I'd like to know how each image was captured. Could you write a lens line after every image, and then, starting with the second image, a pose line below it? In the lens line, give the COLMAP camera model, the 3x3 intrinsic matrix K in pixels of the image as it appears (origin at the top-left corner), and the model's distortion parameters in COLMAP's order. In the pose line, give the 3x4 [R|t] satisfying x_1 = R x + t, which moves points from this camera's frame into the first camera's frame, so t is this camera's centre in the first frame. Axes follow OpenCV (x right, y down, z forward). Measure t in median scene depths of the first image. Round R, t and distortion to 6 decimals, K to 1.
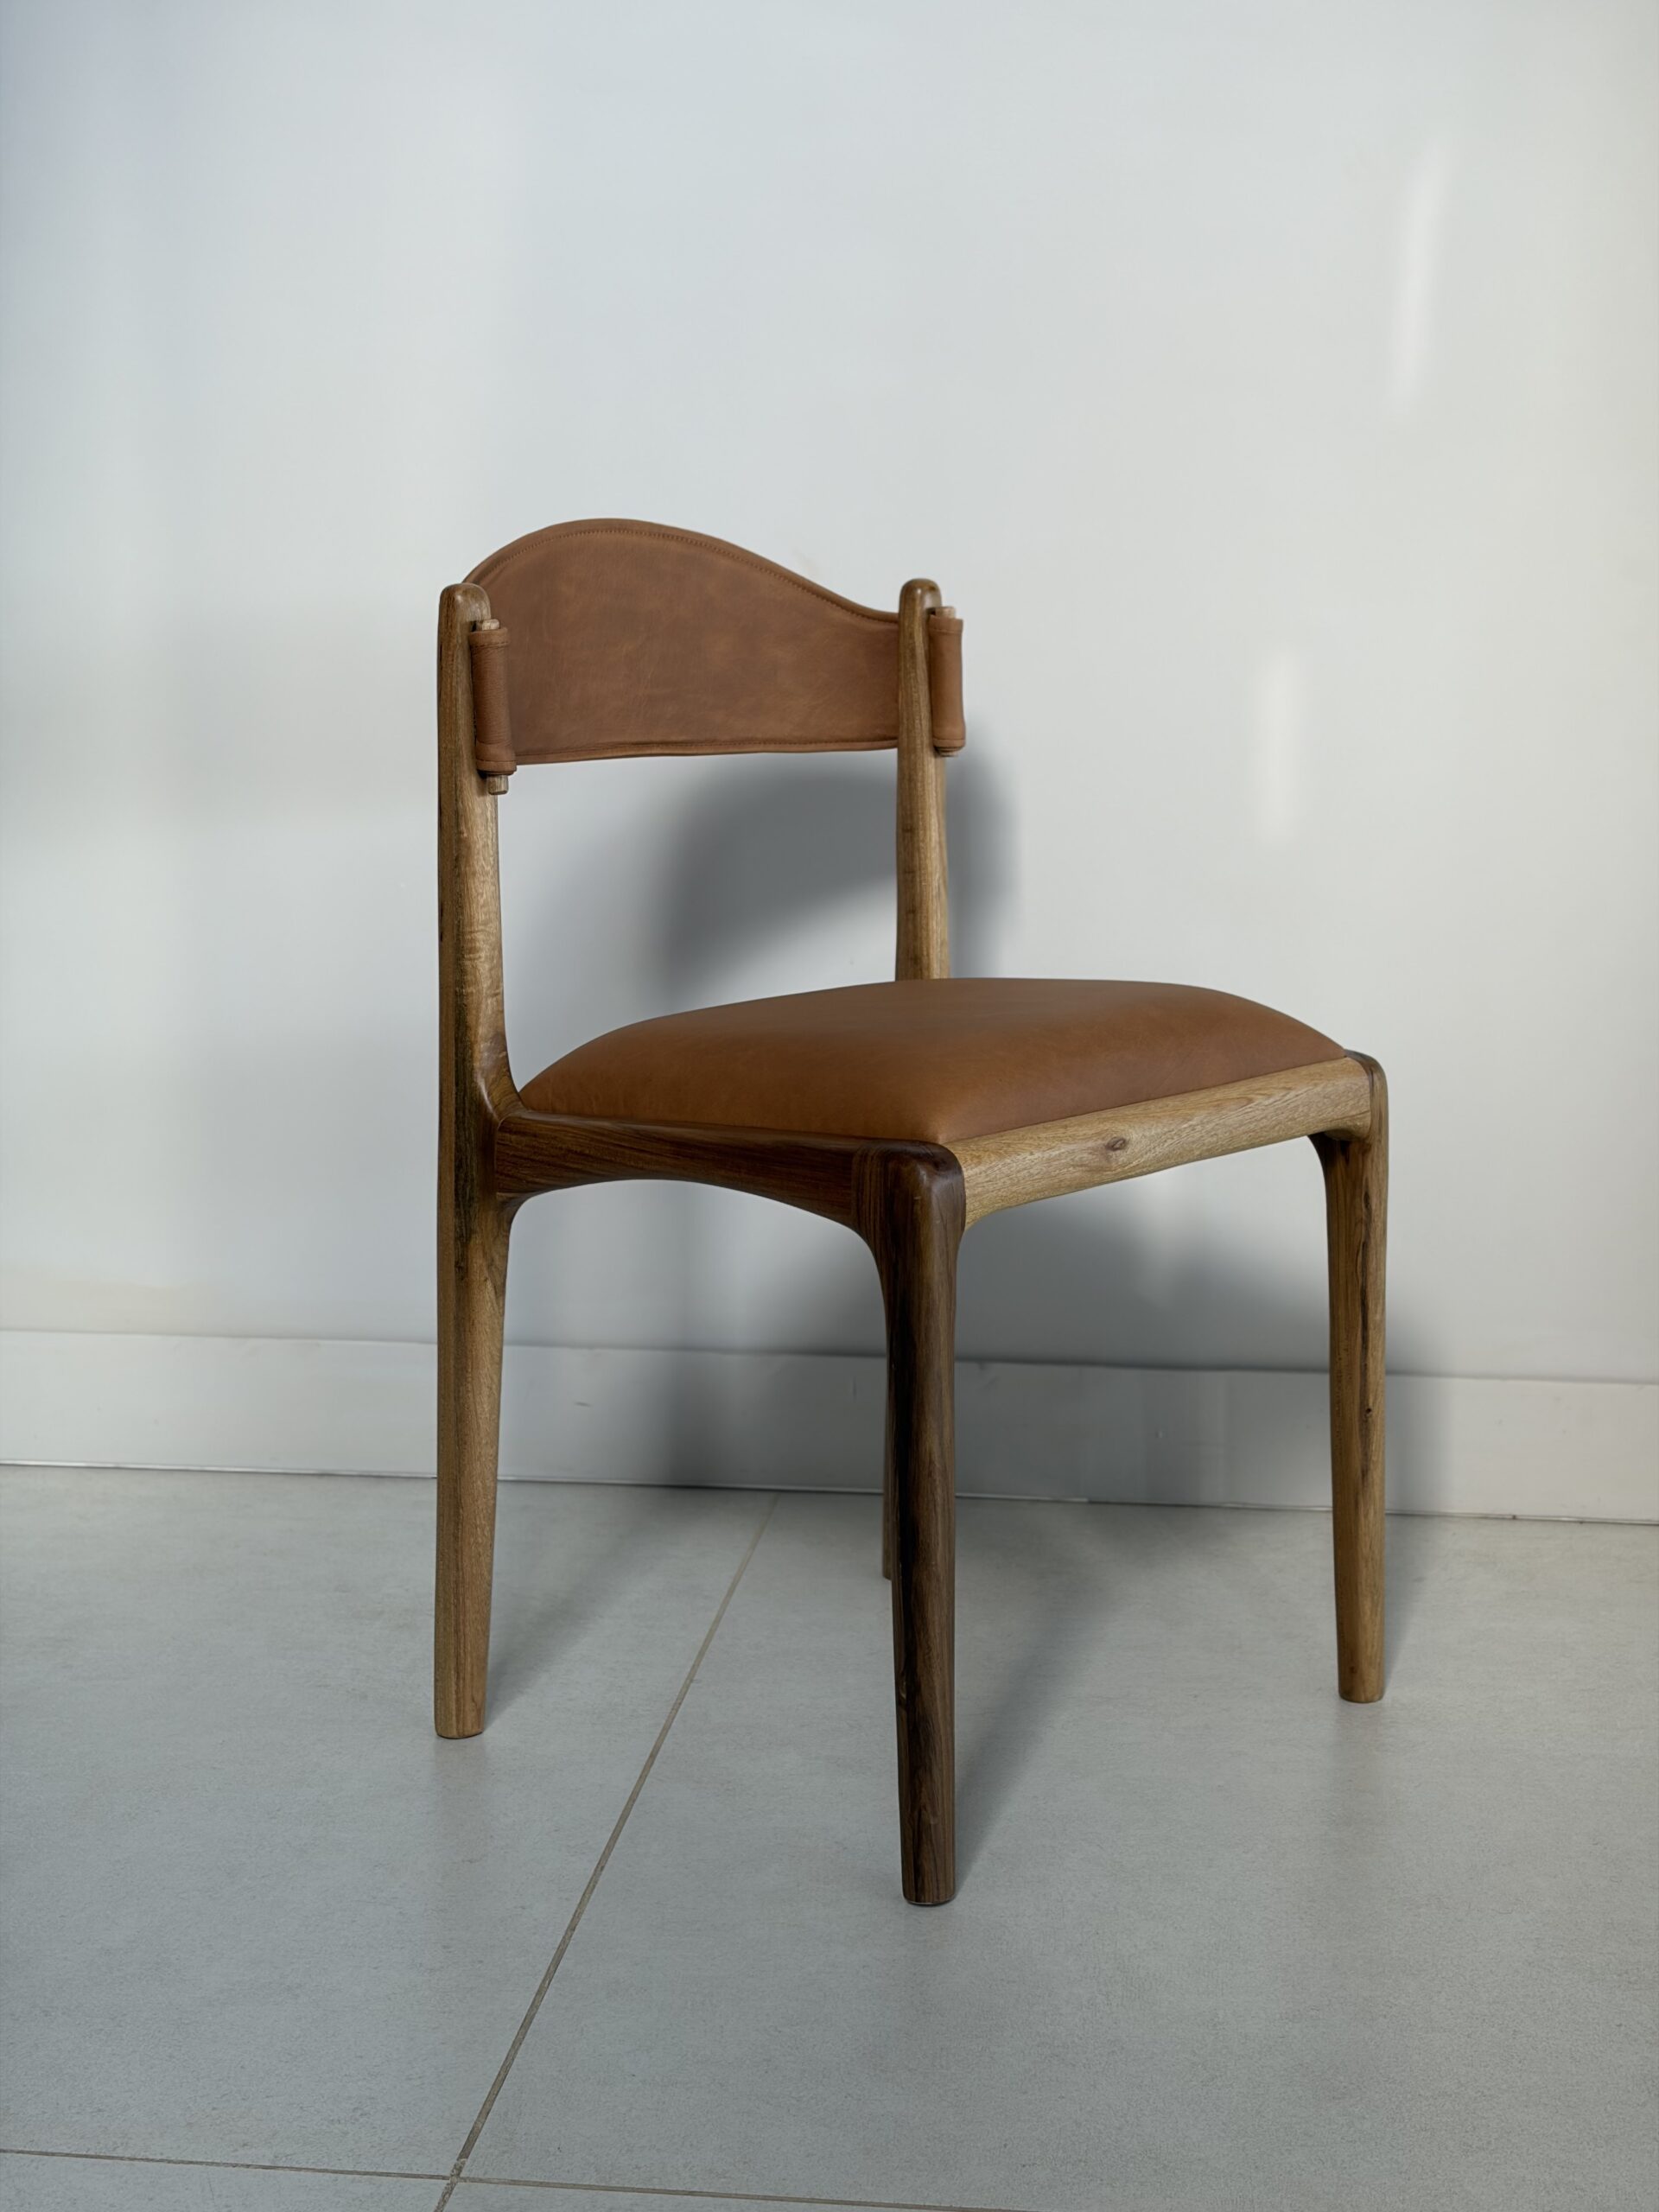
lens RADIAL K [[3353.6, 0, 825.3], [0, 3353.6, 1101.4], [0, 0, 1]] dist [0.110280, 0.000000]
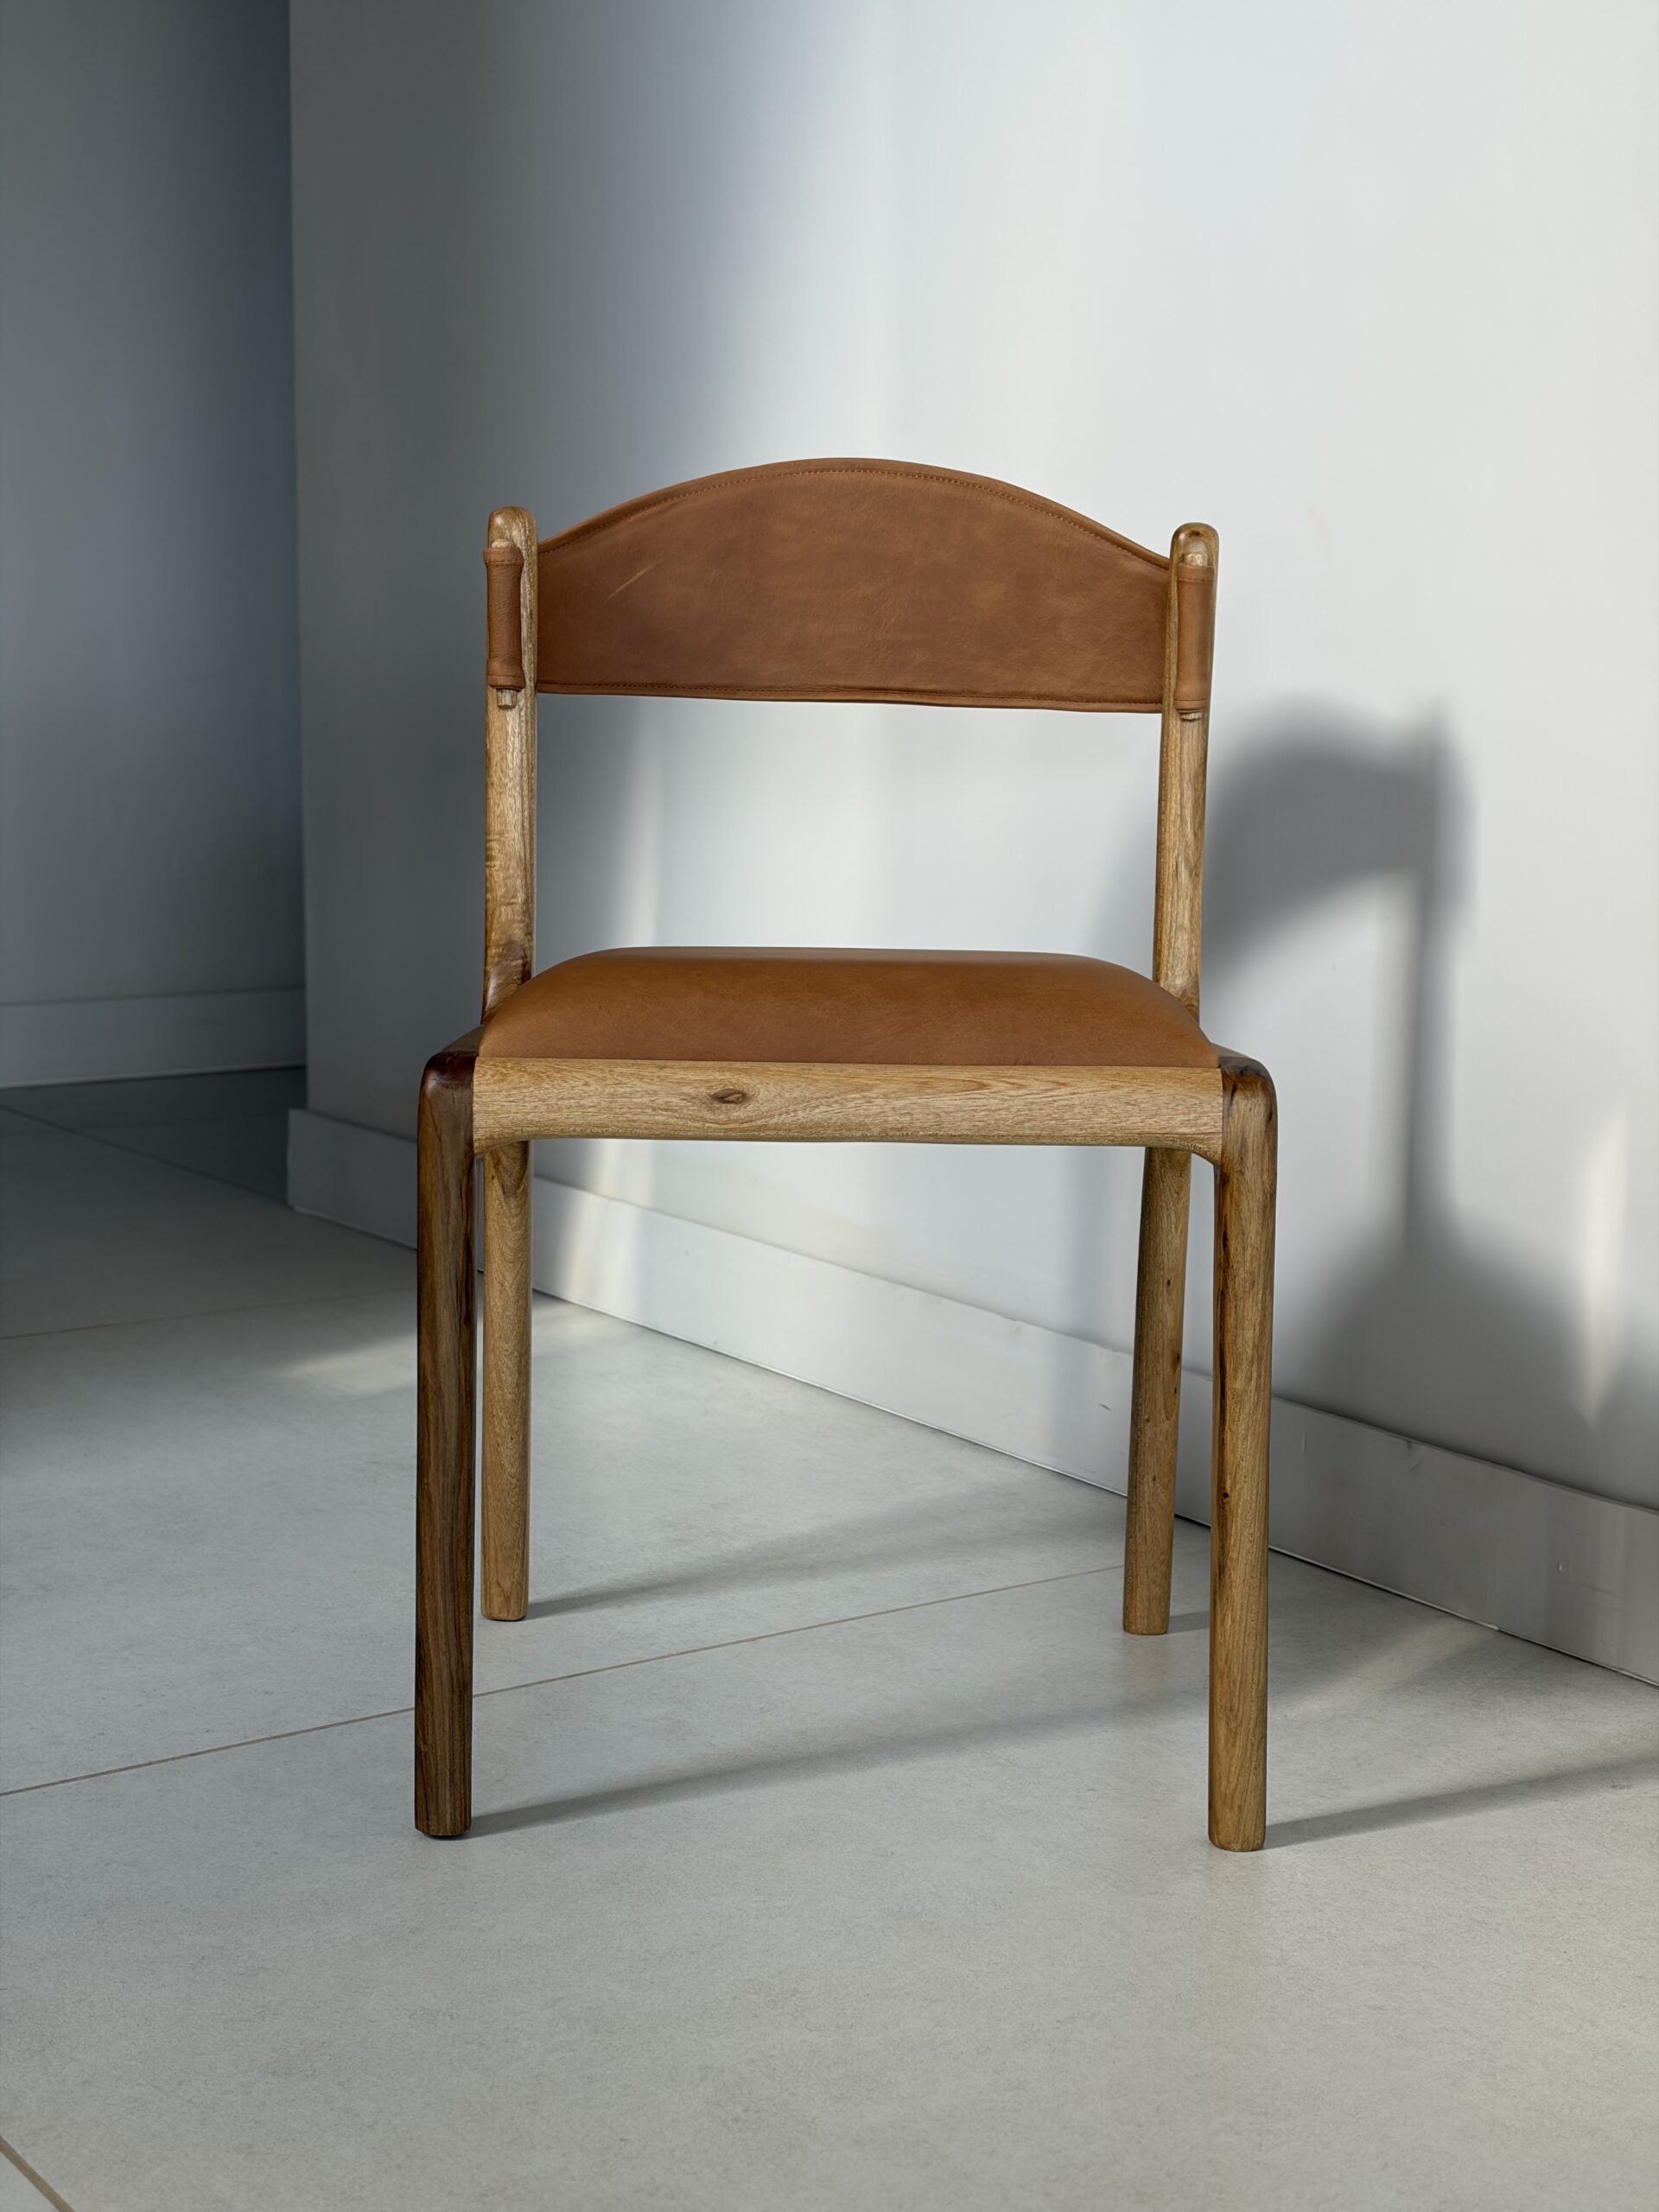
lens RADIAL K [[3353.6, 0, 828.0], [0, 3353.6, 1116.7], [0, 0, 1]] dist [0.110280, 0.000000]
pose [[0.660279, 0.122020, -0.741042, 0.679885], [-0.144944, 0.988866, 0.033680, -0.014489], [0.736901, 0.085172, 0.670614, 0.347452]]
